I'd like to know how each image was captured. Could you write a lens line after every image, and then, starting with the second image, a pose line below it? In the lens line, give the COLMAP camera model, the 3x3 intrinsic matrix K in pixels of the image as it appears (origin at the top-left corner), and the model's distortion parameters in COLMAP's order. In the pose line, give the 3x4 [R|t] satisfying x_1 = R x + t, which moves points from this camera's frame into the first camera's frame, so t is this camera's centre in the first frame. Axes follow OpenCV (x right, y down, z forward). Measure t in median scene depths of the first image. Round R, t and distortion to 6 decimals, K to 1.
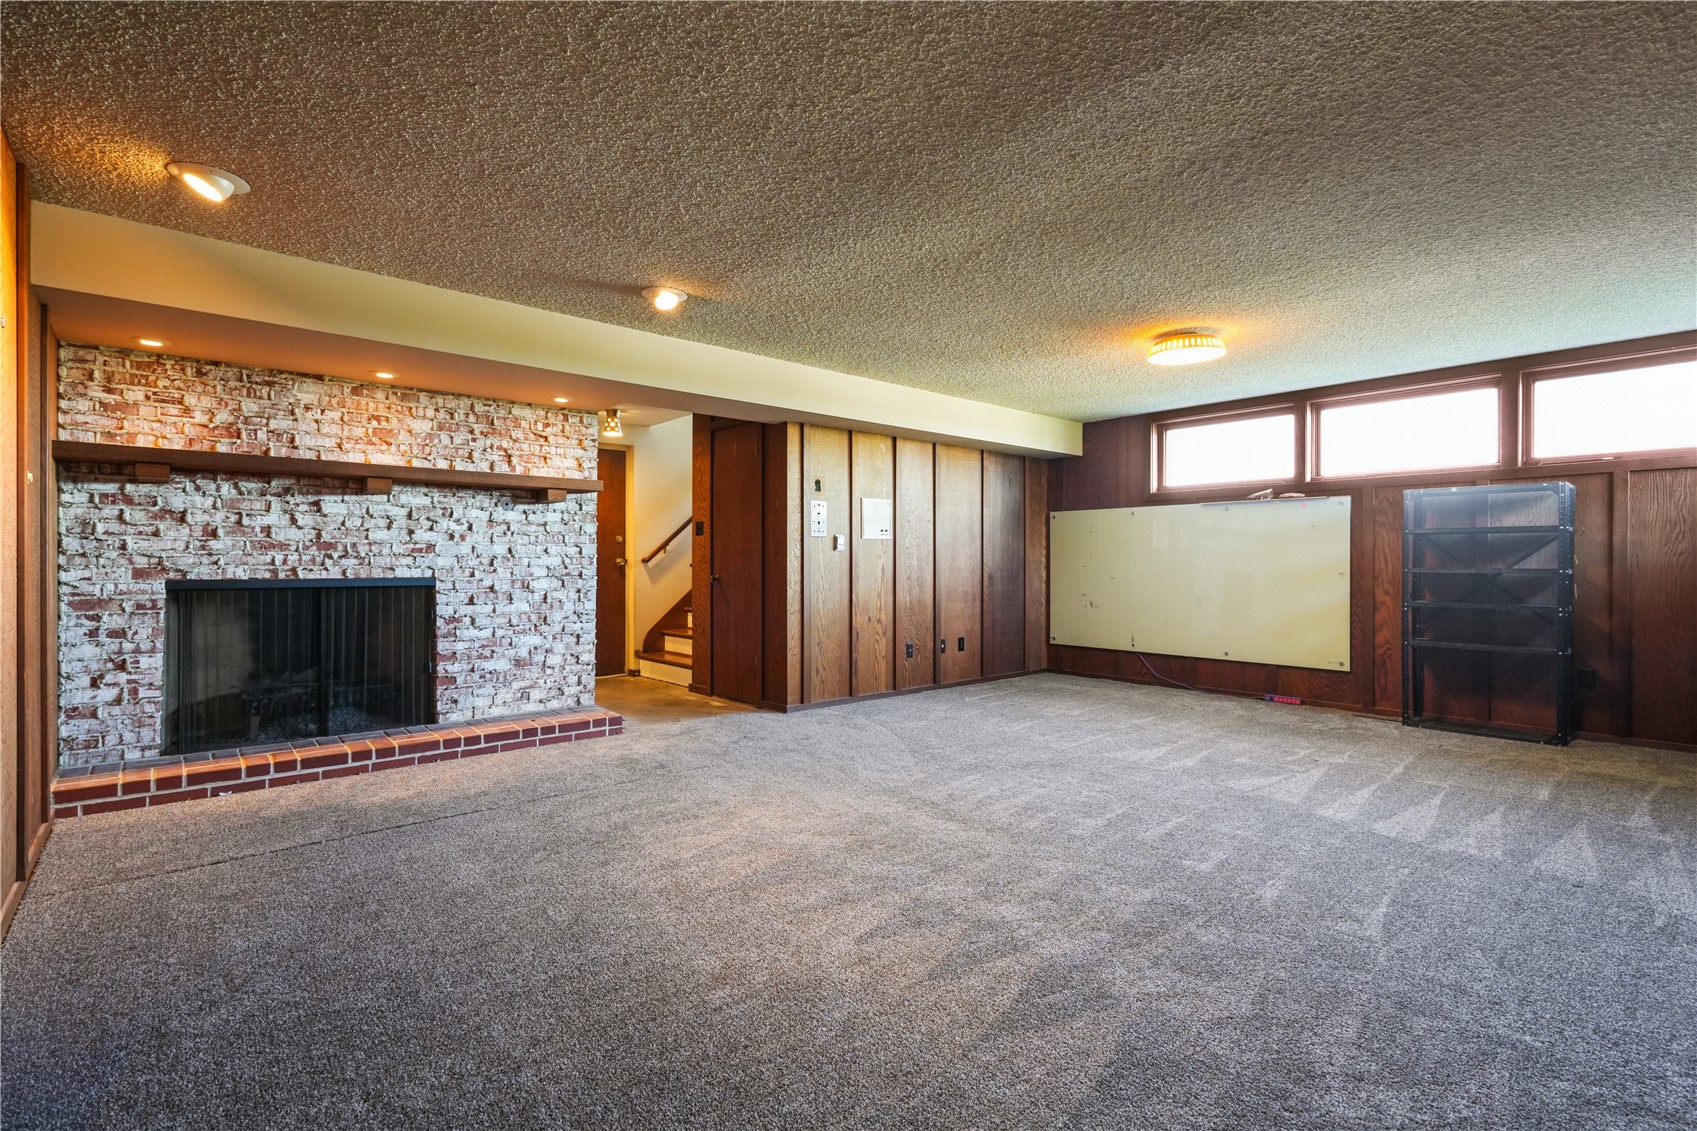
lens RADIAL K [[780.5, 0, 848.5], [0, 780.5, 565.5], [0, 0, 1]] dist [0.000342, 0.000040]
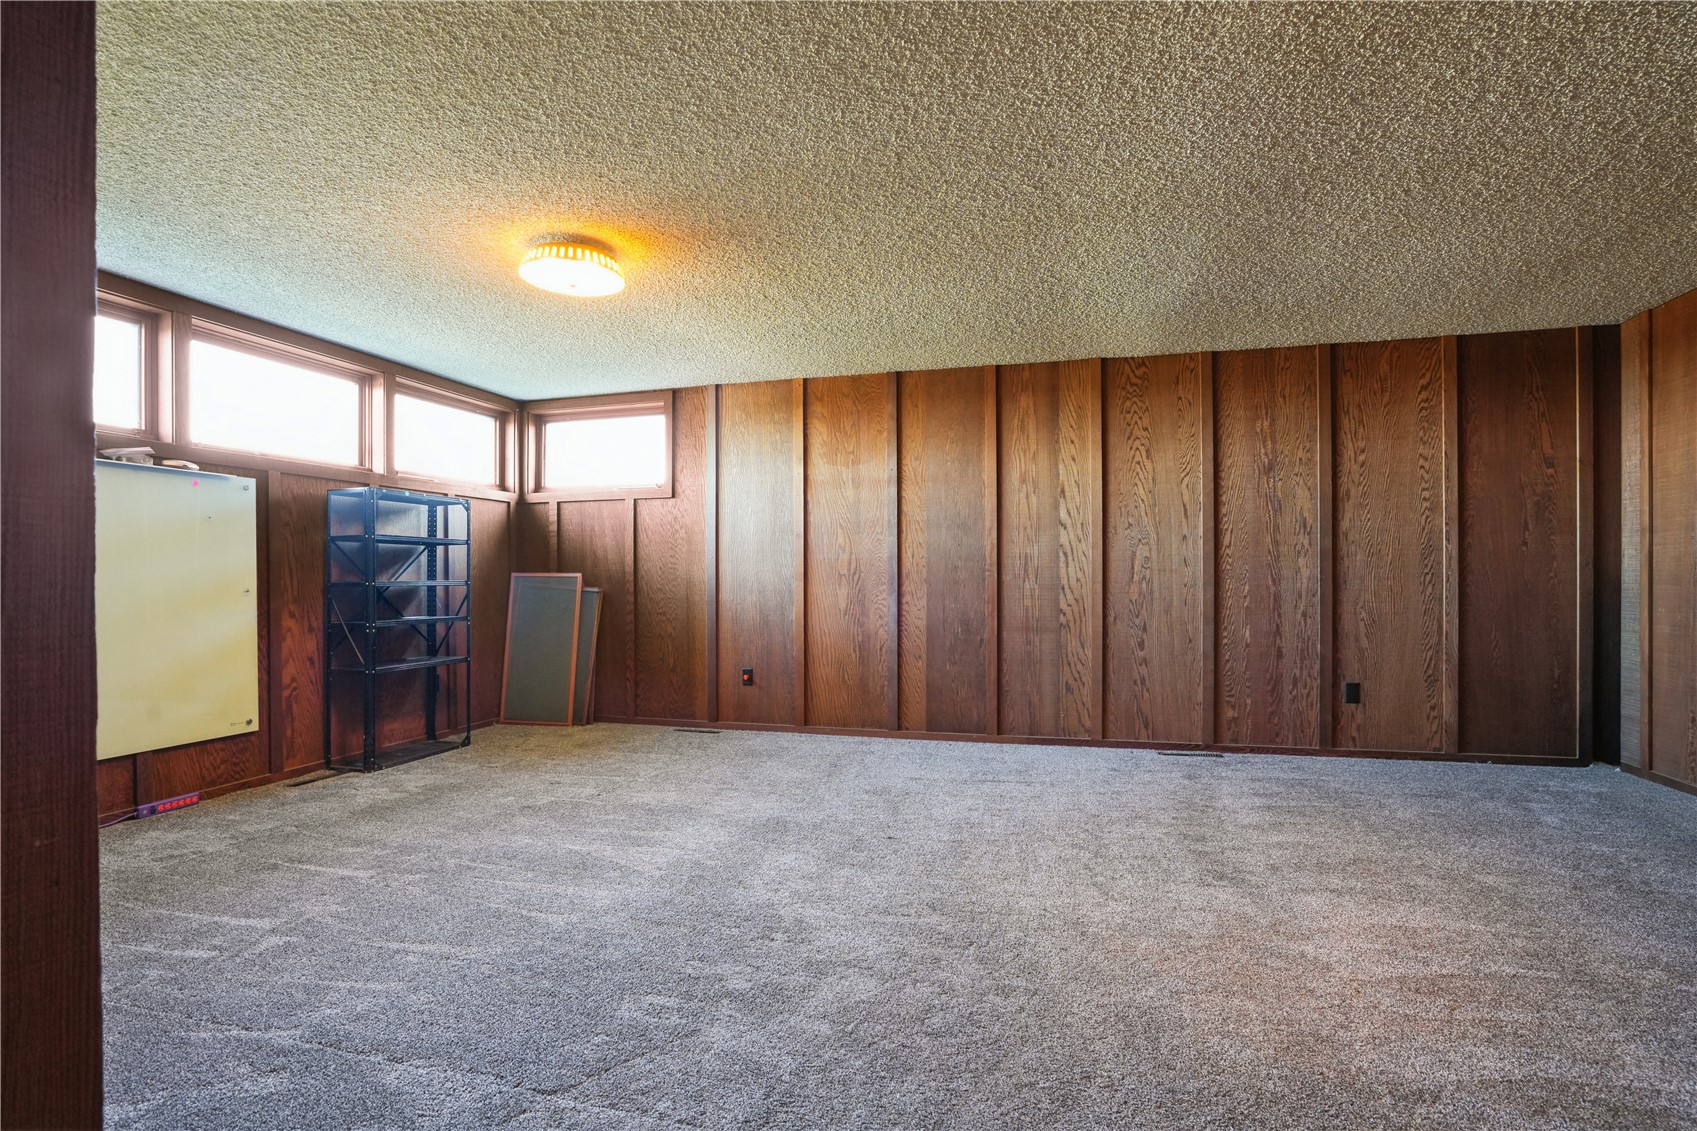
lens RADIAL K [[811.4, 0, 847.5], [0, 811.4, 583.5], [0, 0, 1]] dist [-0.001031, -0.000161]
pose [[-0.540863, 0.000569, 0.841110, -0.264601], [0.012326, 0.999898, 0.007249, 0.005110], [-0.841020, 0.014289, -0.540815, 0.970395]]
